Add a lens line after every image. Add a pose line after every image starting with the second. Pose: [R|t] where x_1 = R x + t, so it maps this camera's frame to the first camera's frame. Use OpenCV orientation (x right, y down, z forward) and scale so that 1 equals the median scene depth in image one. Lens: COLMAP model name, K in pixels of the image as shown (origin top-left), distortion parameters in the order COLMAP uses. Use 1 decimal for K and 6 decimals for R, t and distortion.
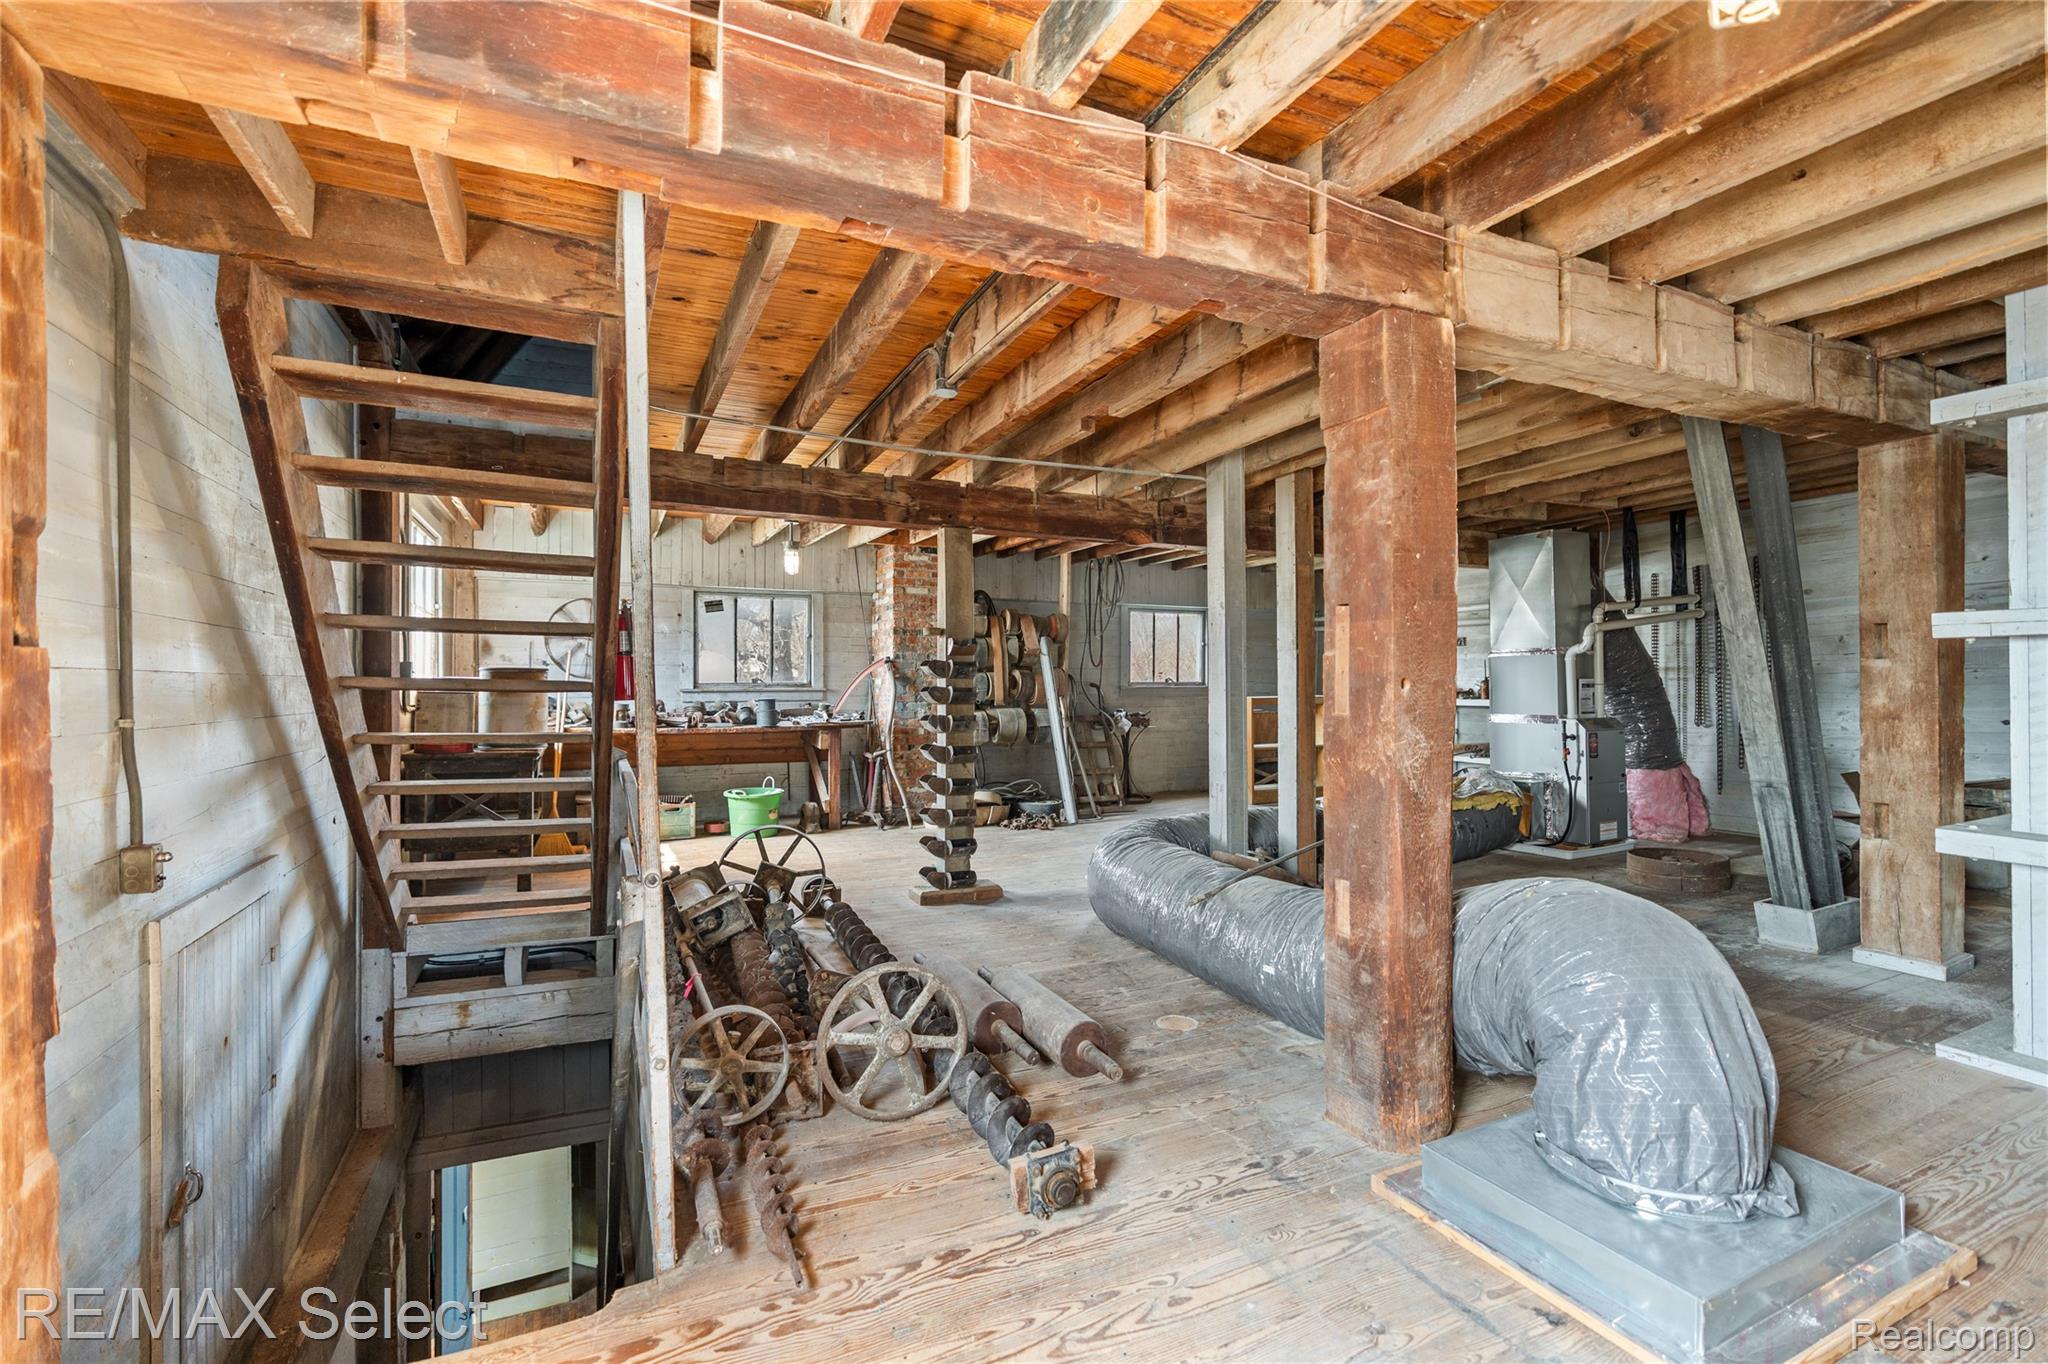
lens RADIAL K [[920.1, 0, 1028.2], [0, 920.1, 678.0], [0, 0, 1]] dist [-0.009475, 0.002948]
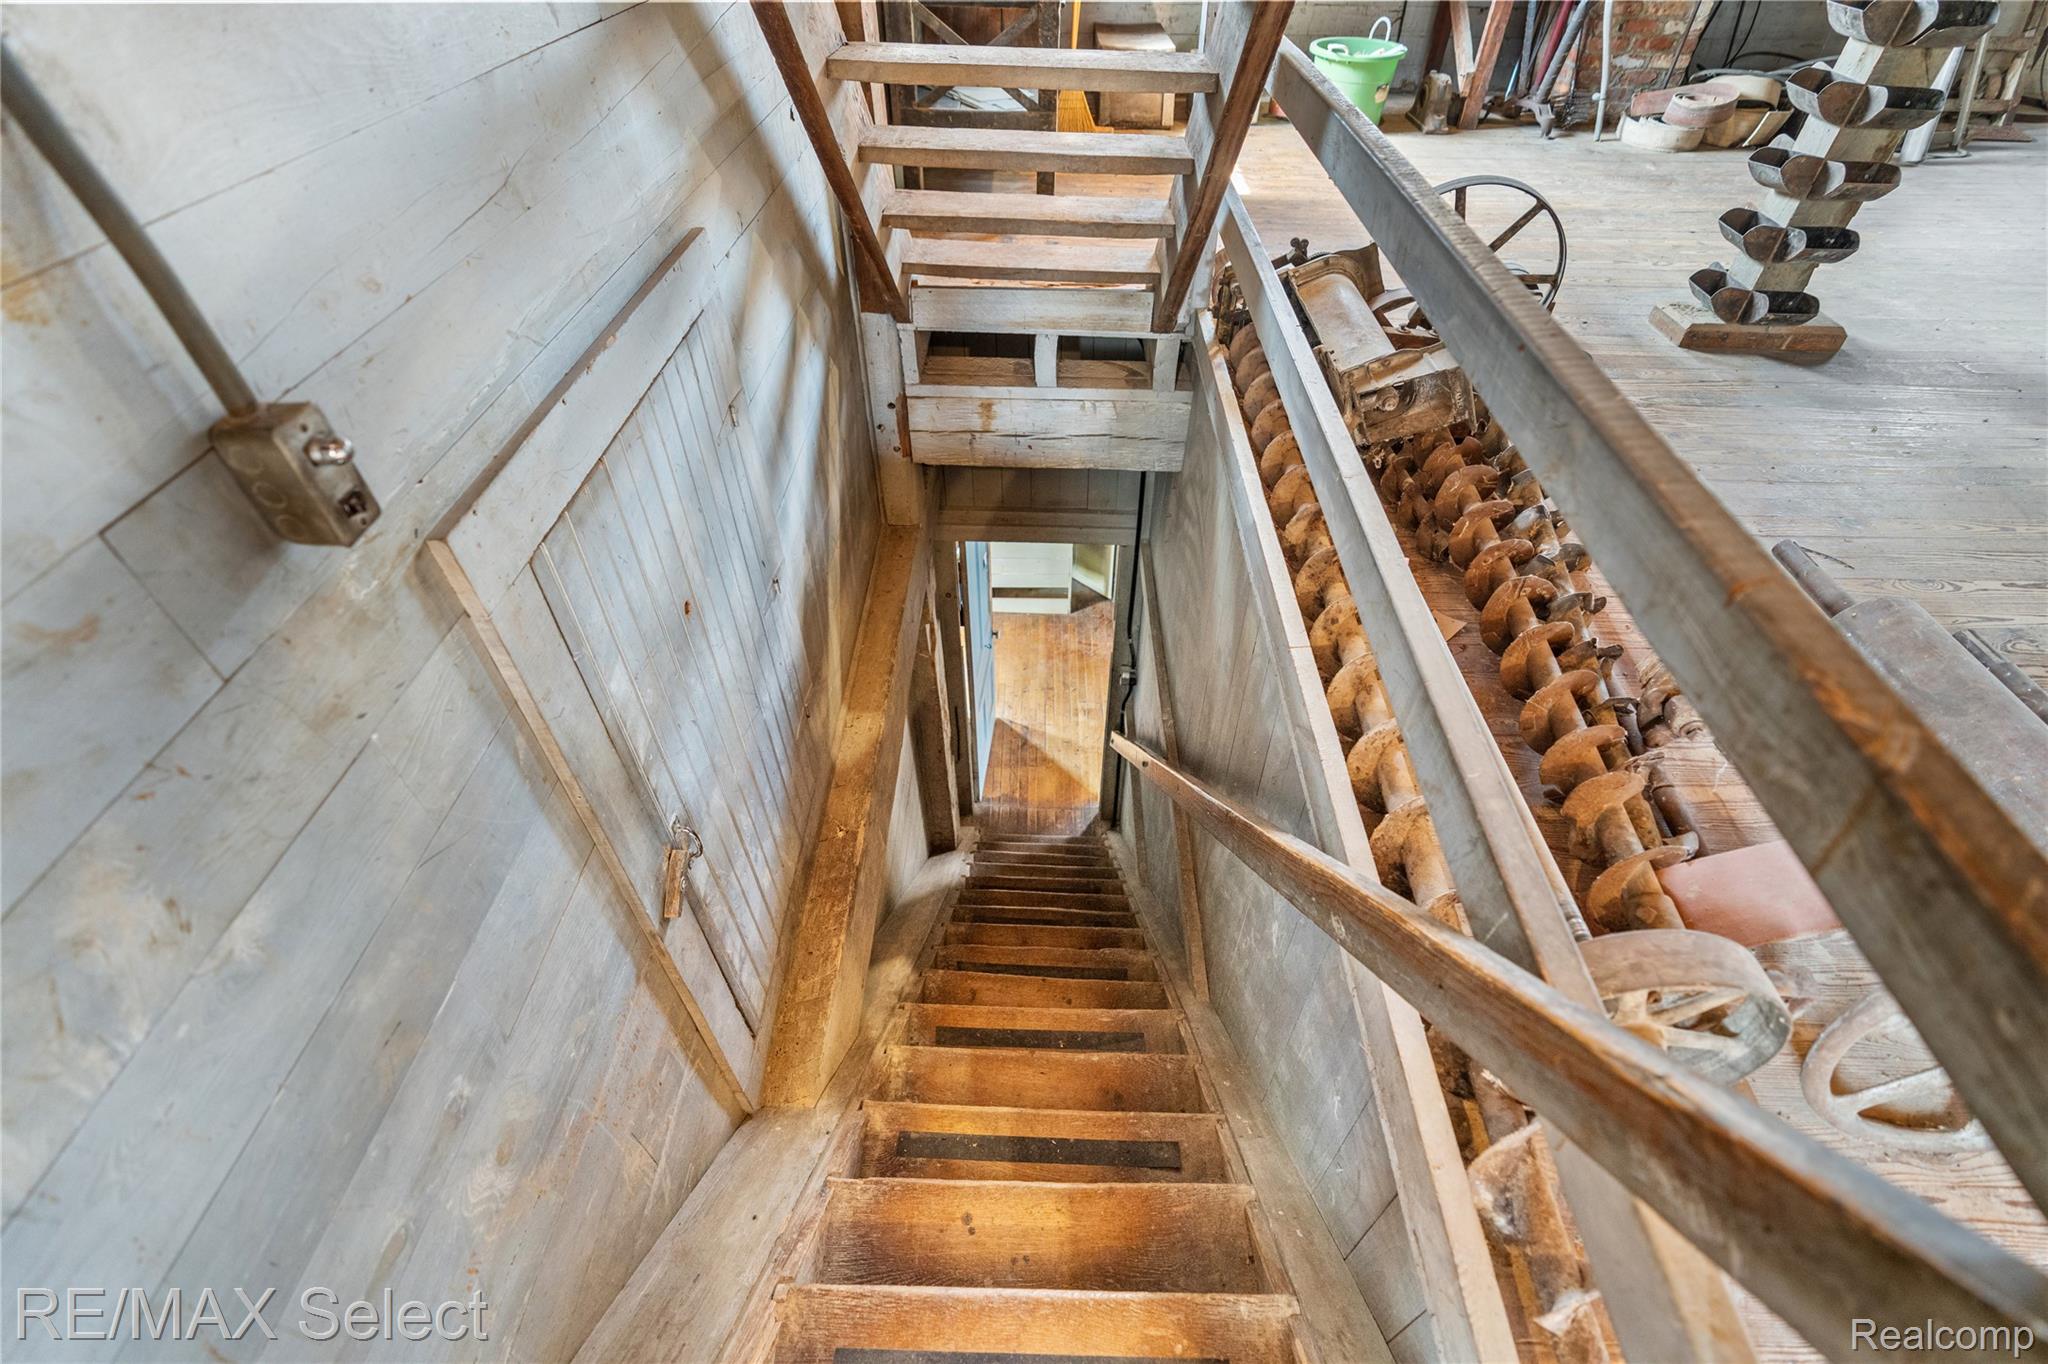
lens RADIAL K [[920.1, 0, 1034.4], [0, 920.1, 700.8], [0, 0, 1]] dist [-0.009475, 0.002948]
pose [[0.893473, 0.314778, -0.320344, -0.263703], [-0.000840, 0.714446, 0.699690, 0.011044], [0.449116, -0.624886, 0.638602, 0.387870]]
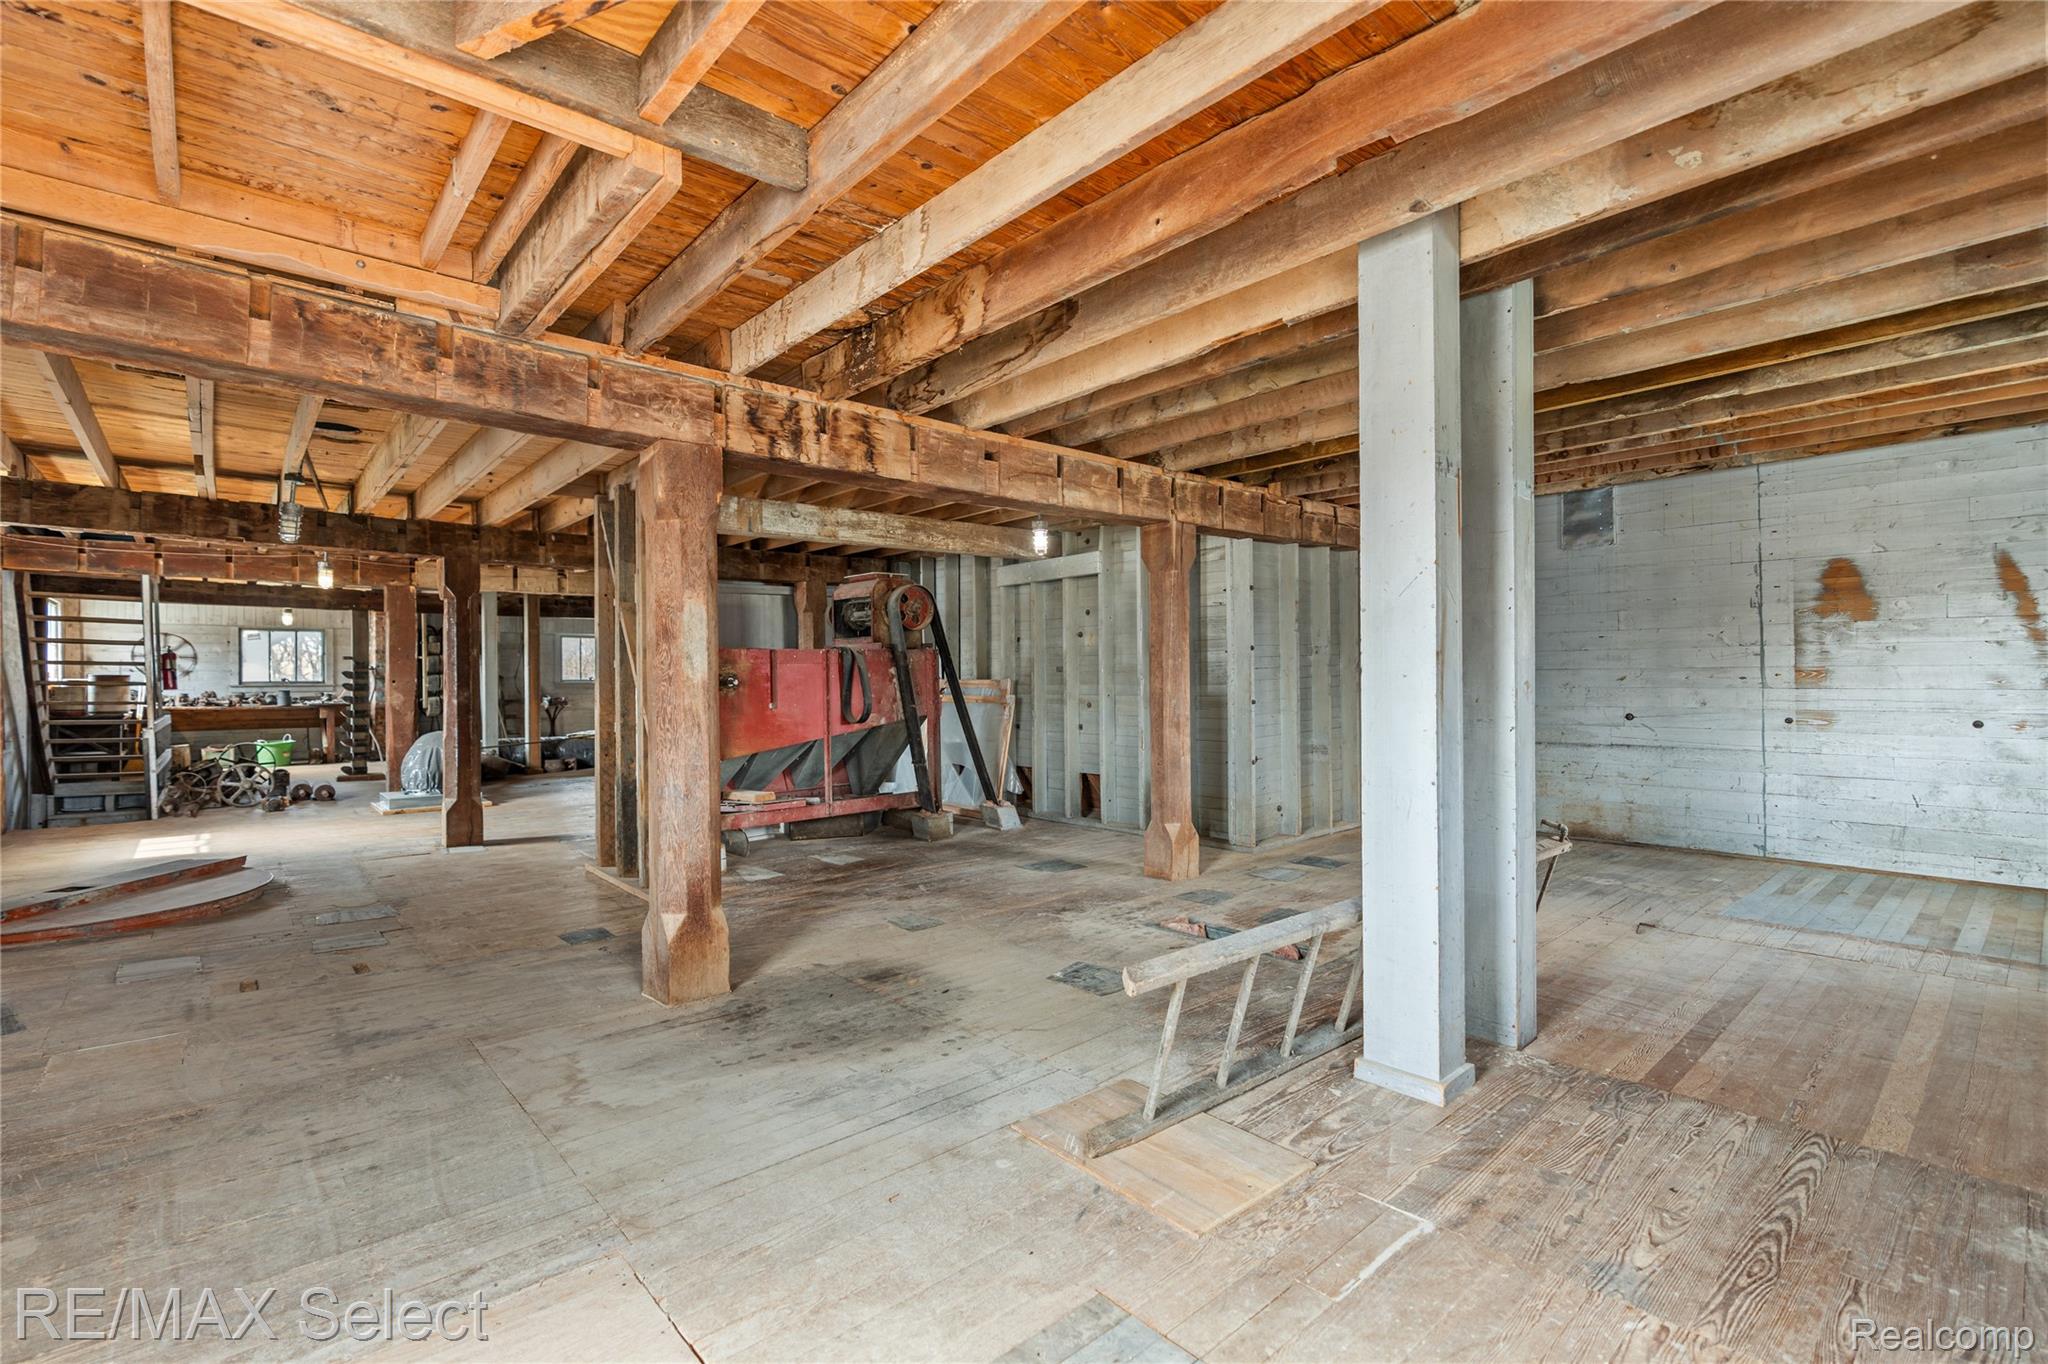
lens RADIAL K [[920.1, 0, 1043.3], [0, 920.1, 677.6], [0, 0, 1]] dist [-0.009475, 0.002948]
pose [[0.958879, -0.000202, 0.283815, 1.058056], [-0.000835, 0.999993, 0.003533, -0.016243], [-0.283814, -0.003624, 0.958873, -1.905883]]
